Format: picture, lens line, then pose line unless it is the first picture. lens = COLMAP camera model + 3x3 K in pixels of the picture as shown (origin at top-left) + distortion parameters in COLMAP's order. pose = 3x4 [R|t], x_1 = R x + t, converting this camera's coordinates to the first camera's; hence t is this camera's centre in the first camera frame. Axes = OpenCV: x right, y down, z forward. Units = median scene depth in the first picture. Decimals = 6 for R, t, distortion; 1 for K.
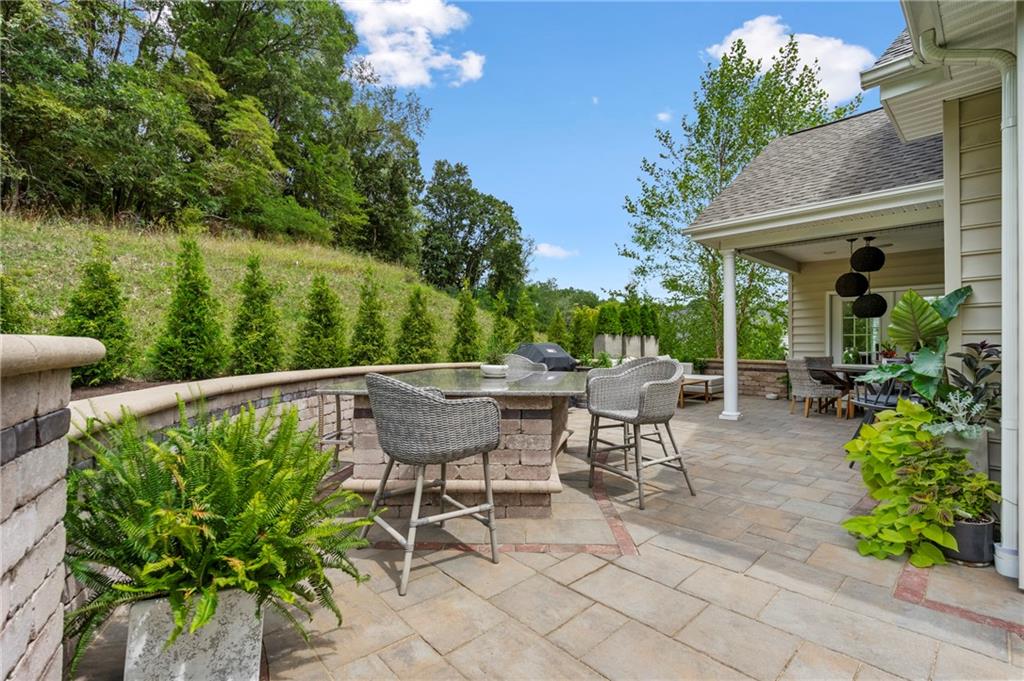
lens RADIAL K [[468.8, 0, 506.8], [0, 468.8, 342.3], [0, 0, 1]] dist [-0.003836, -0.000608]
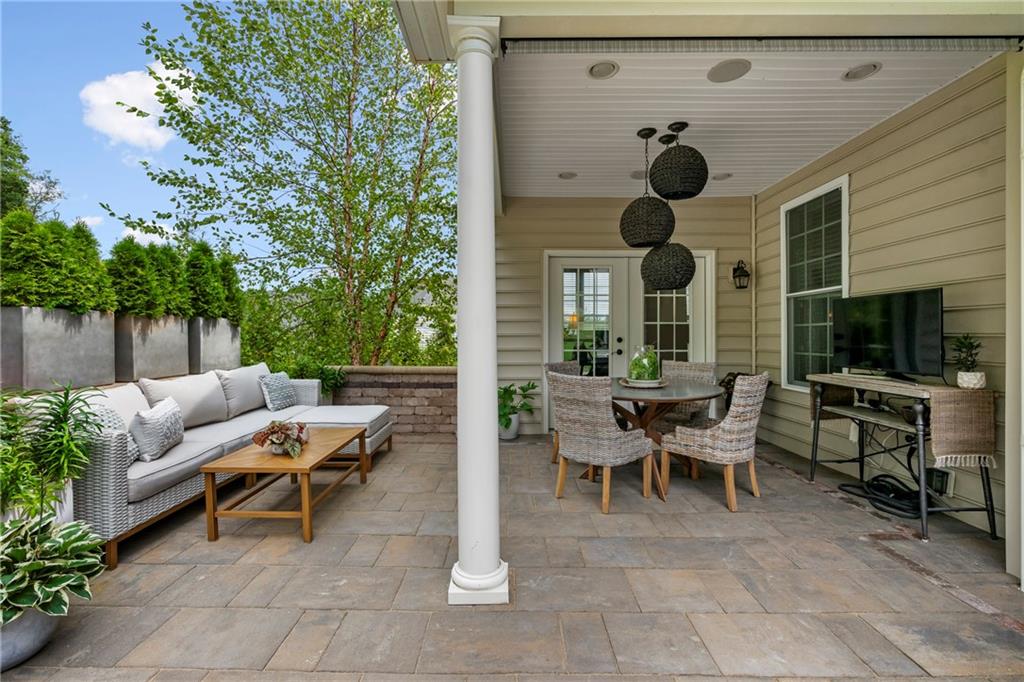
lens RADIAL K [[468.8, 0, 506.8], [0, 468.8, 342.8], [0, 0, 1]] dist [-0.003836, -0.000608]
pose [[0.692773, -0.014097, 0.721018, 0.196414], [-0.001998, 0.999768, 0.021467, -0.002588], [-0.721153, -0.016312, 0.692584, 0.560984]]
